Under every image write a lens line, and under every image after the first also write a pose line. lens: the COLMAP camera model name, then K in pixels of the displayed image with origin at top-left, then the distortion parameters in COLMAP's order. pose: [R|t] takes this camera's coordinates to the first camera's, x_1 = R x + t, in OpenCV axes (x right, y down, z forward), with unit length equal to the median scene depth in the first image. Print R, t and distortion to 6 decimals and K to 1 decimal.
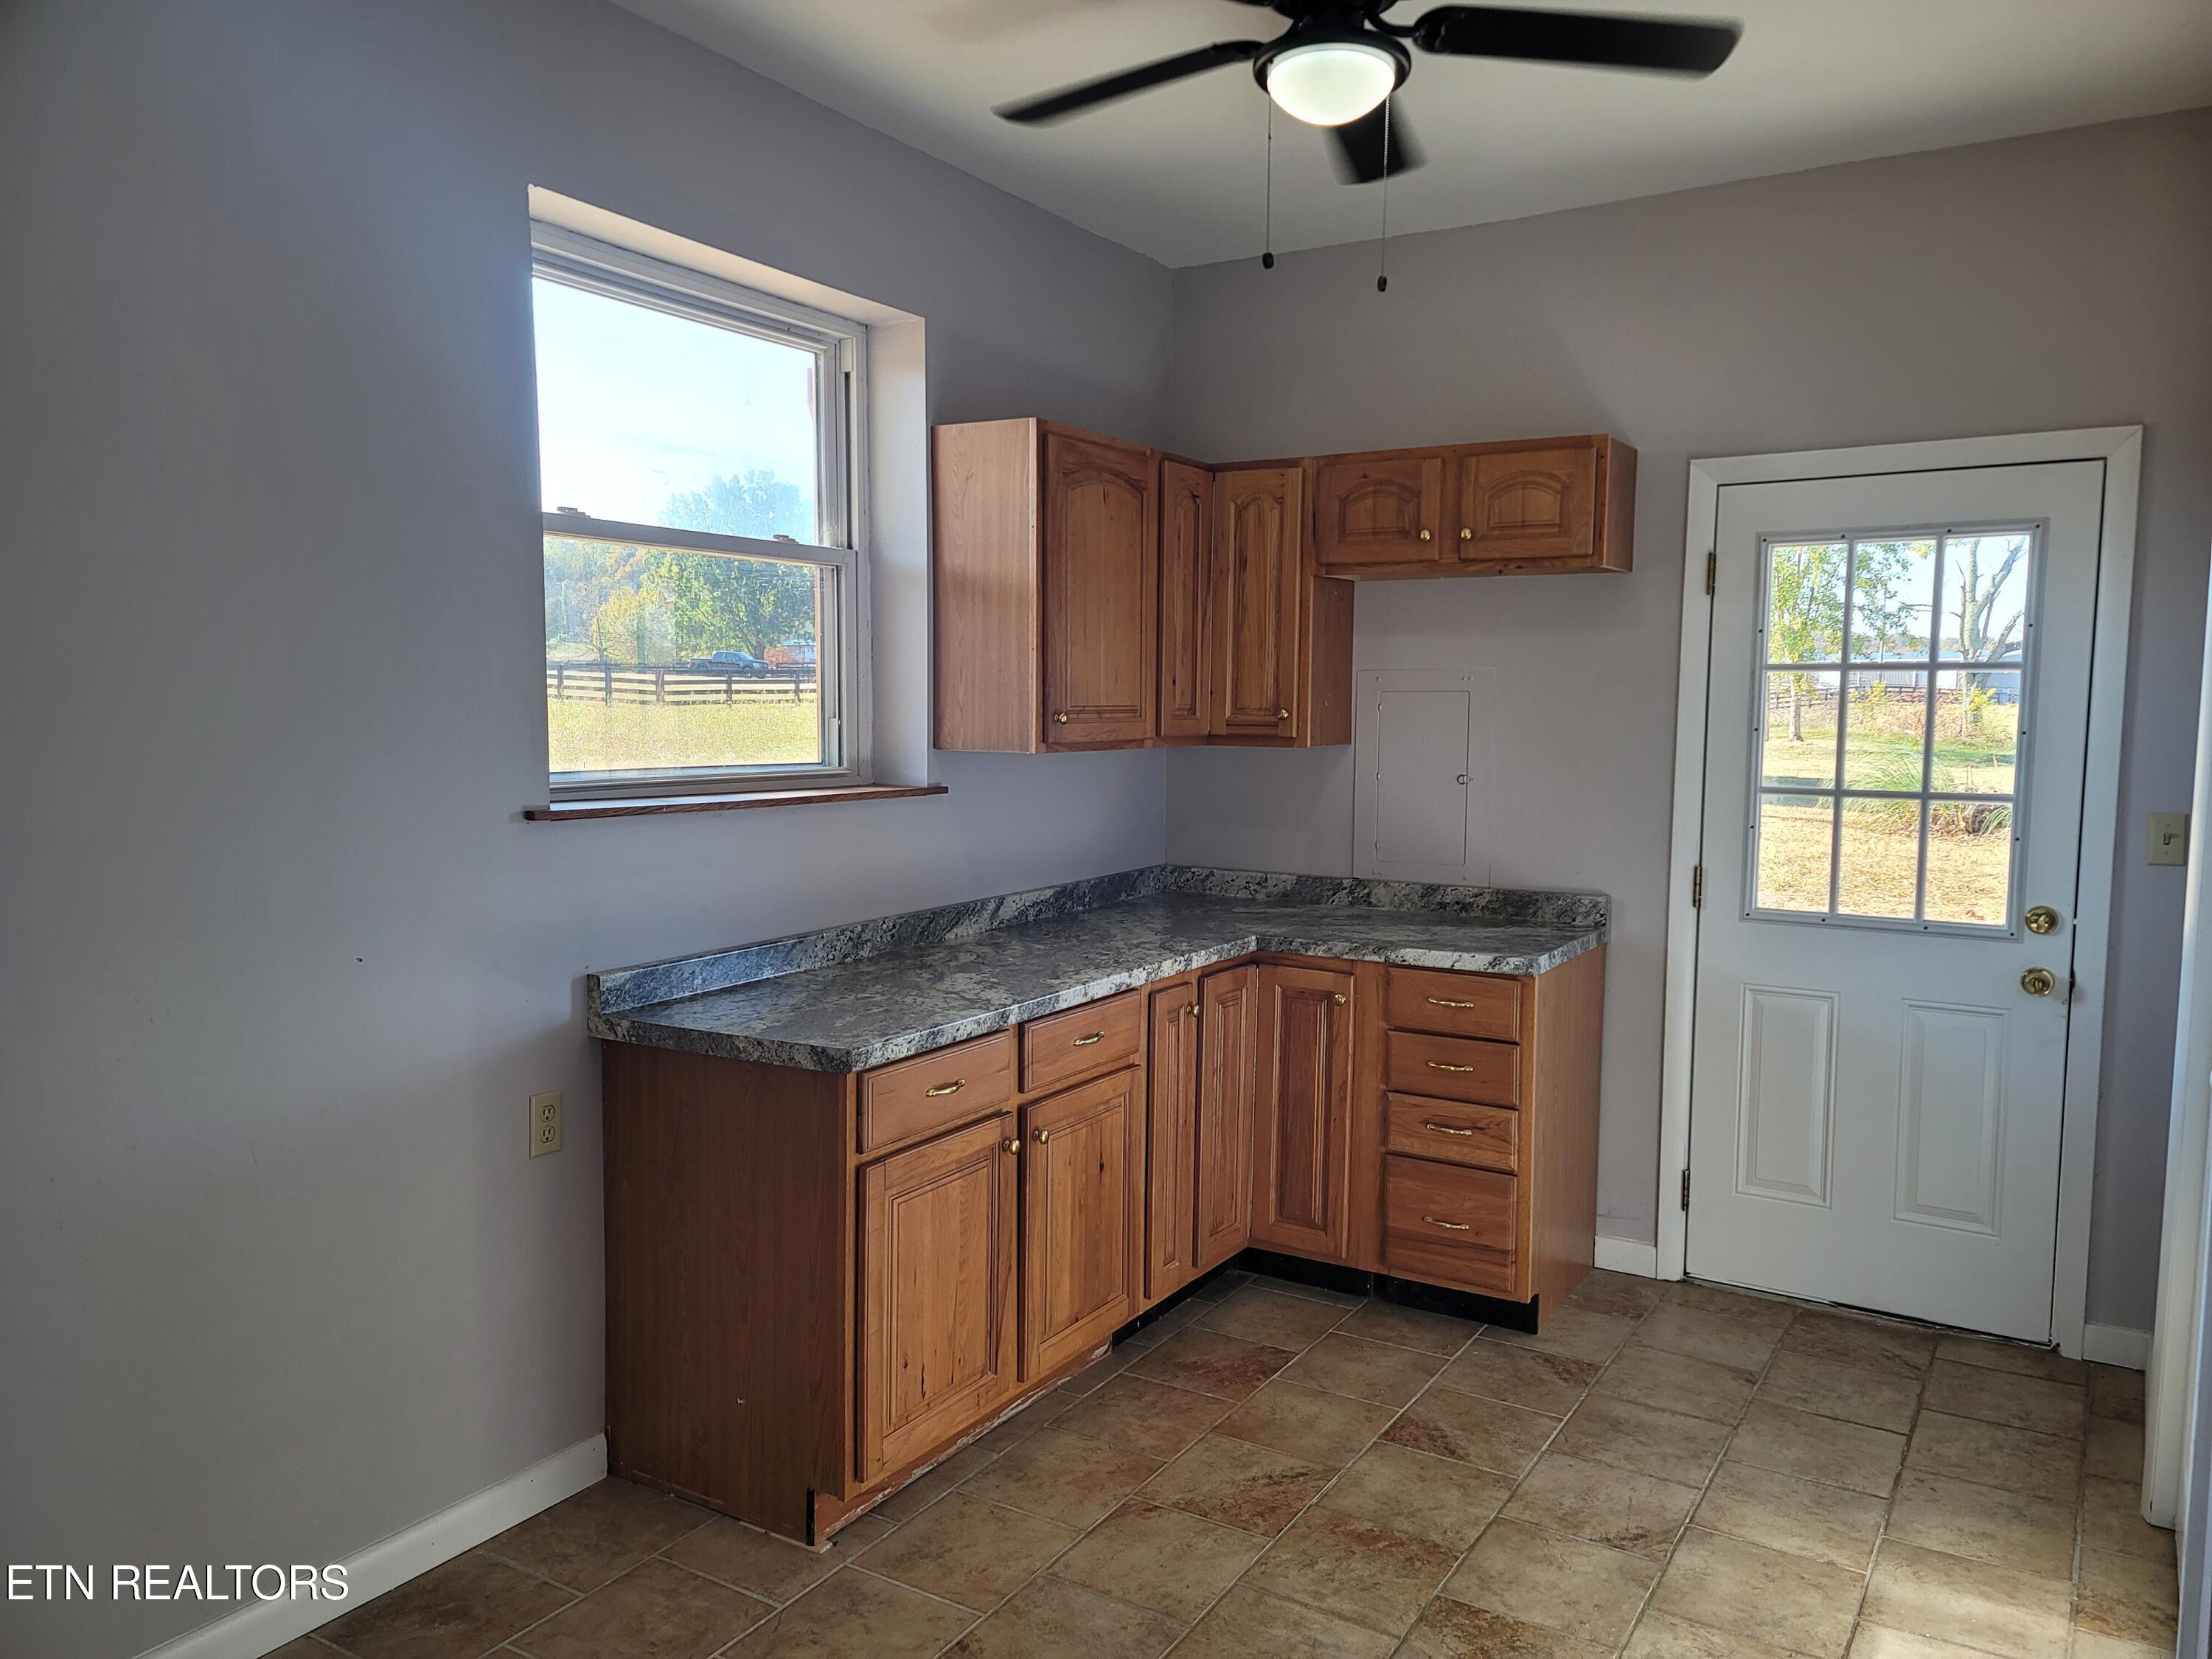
lens RADIAL K [[1614.2, 0, 1114.7], [0, 1614.2, 848.9], [0, 0, 1]] dist [0.089218, -0.074045]
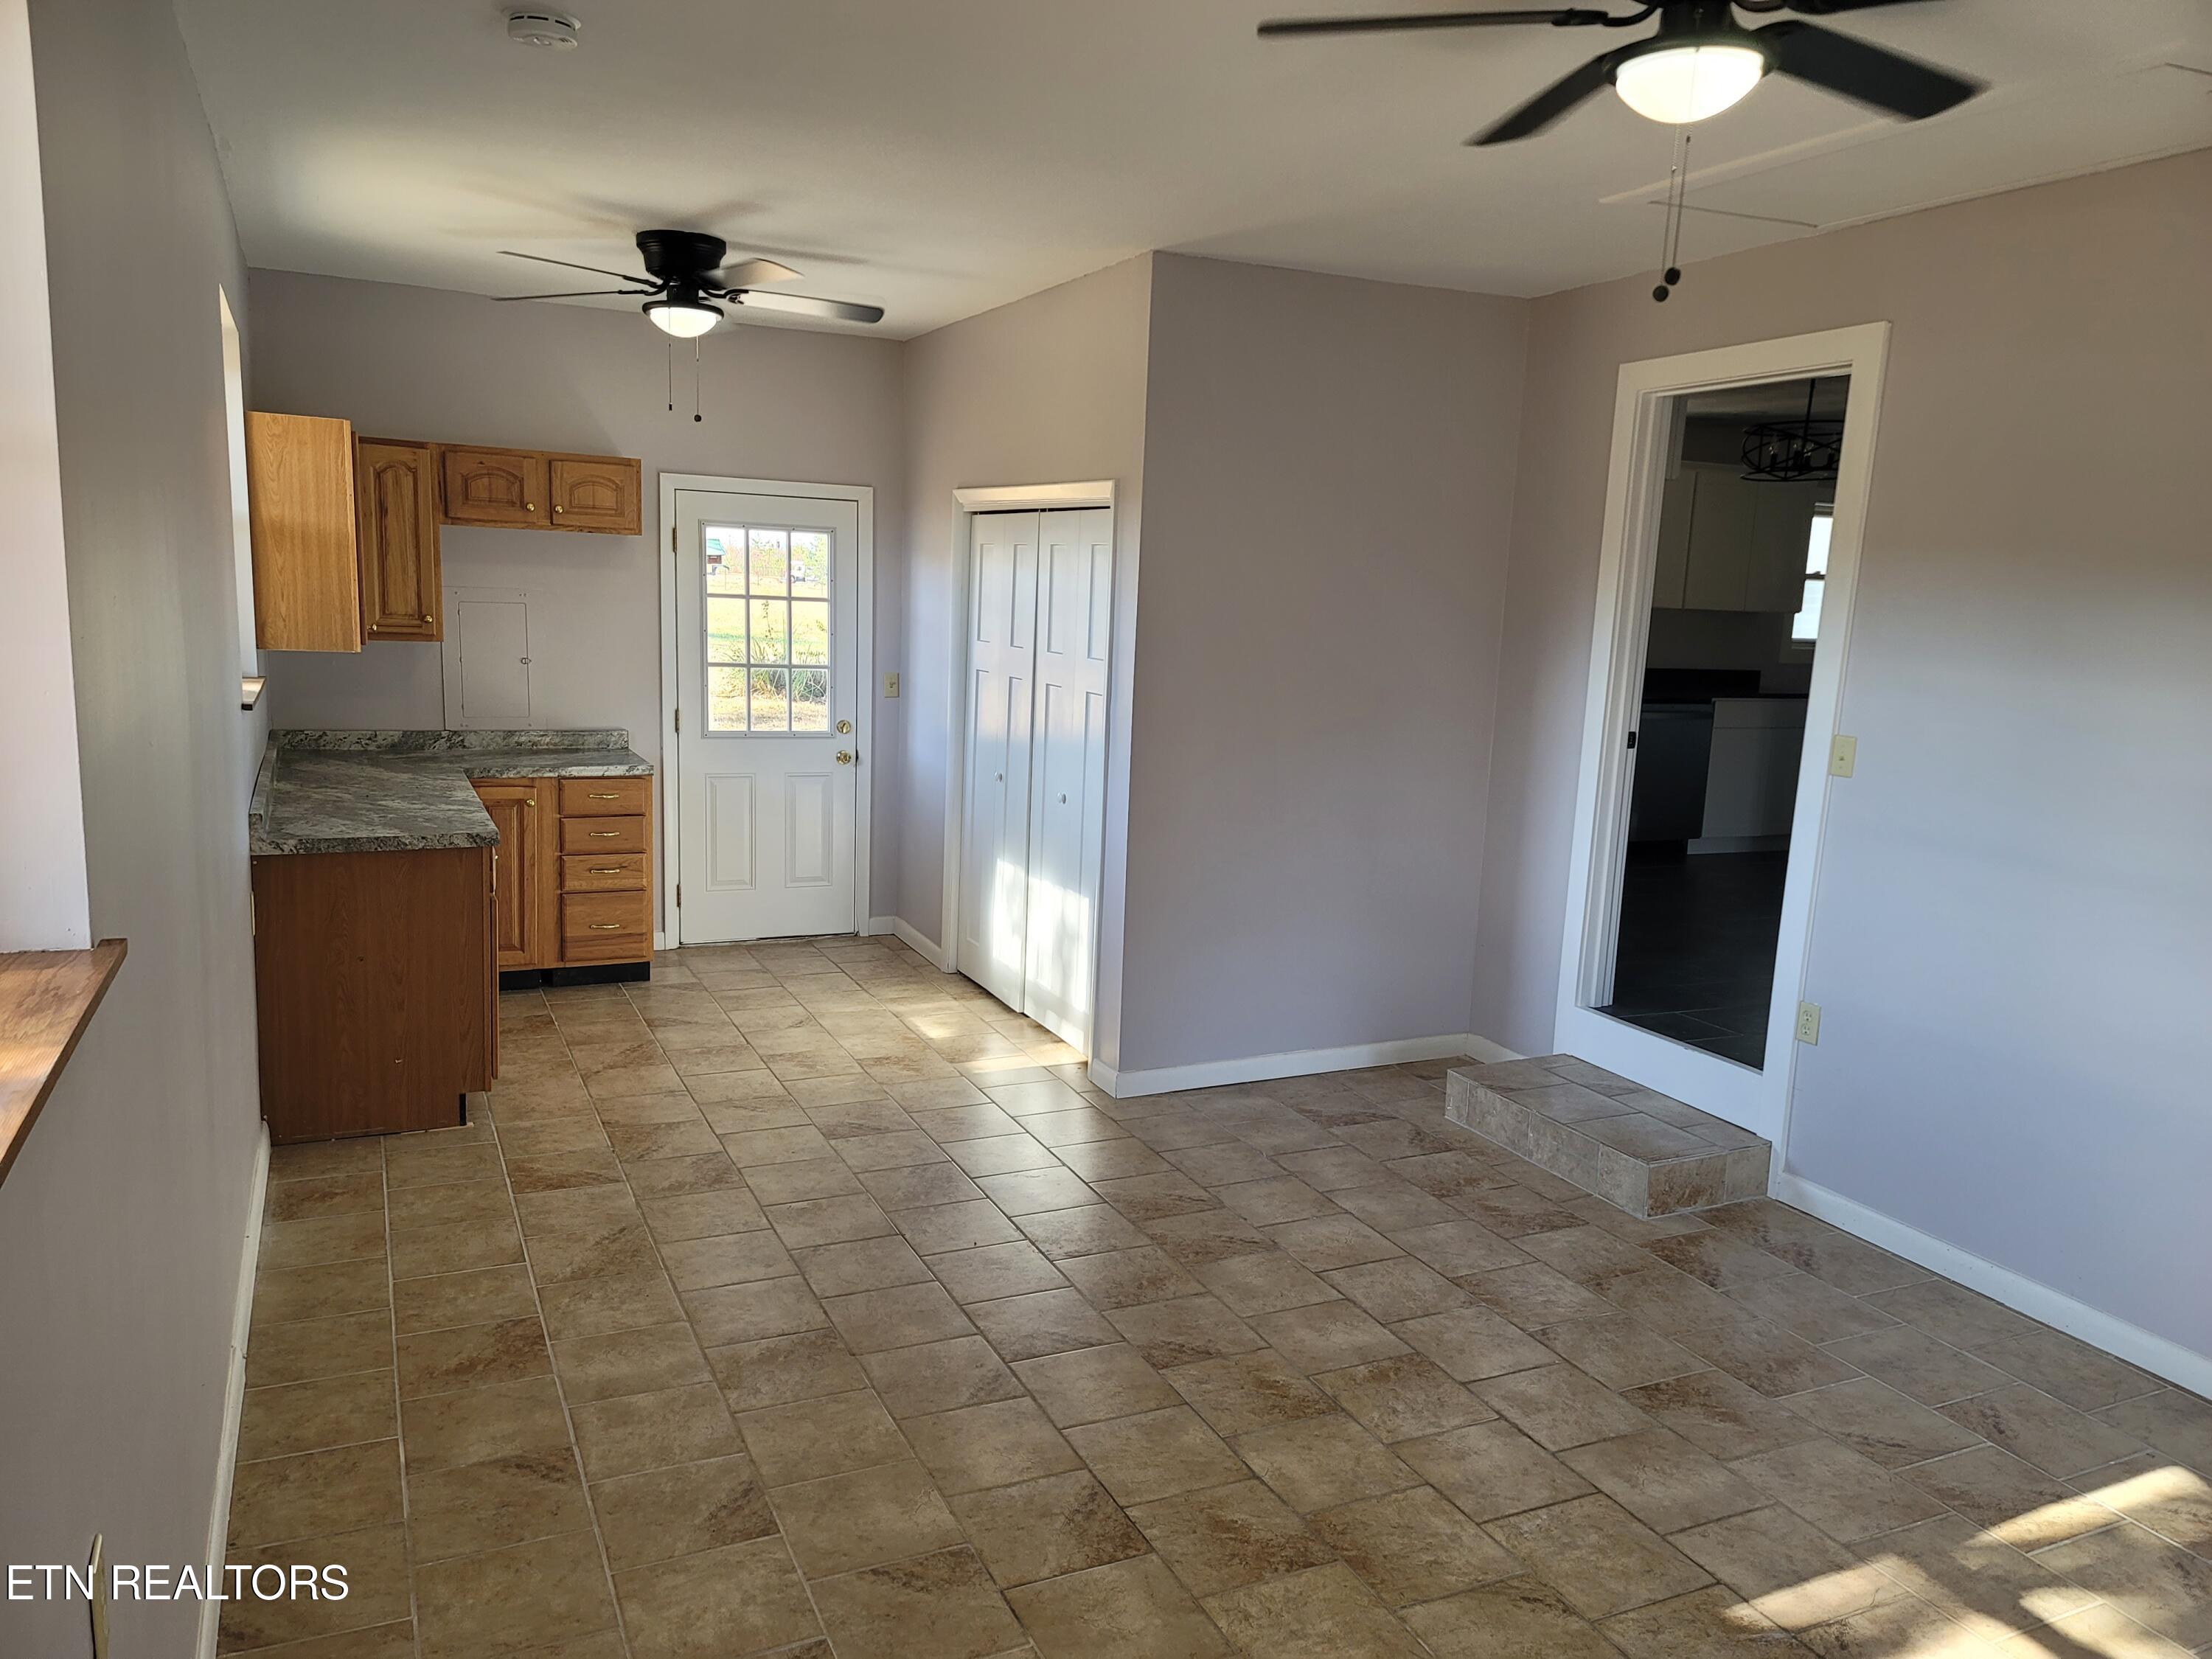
lens RADIAL K [[1614.2, 0, 1114.7], [0, 1614.2, 848.9], [0, 0, 1]] dist [0.089218, -0.074045]
pose [[0.556402, -0.121534, 0.821977, -0.879045], [0.045702, 0.992224, 0.115770, -0.022378], [-0.829655, -0.026849, 0.557630, -0.383316]]
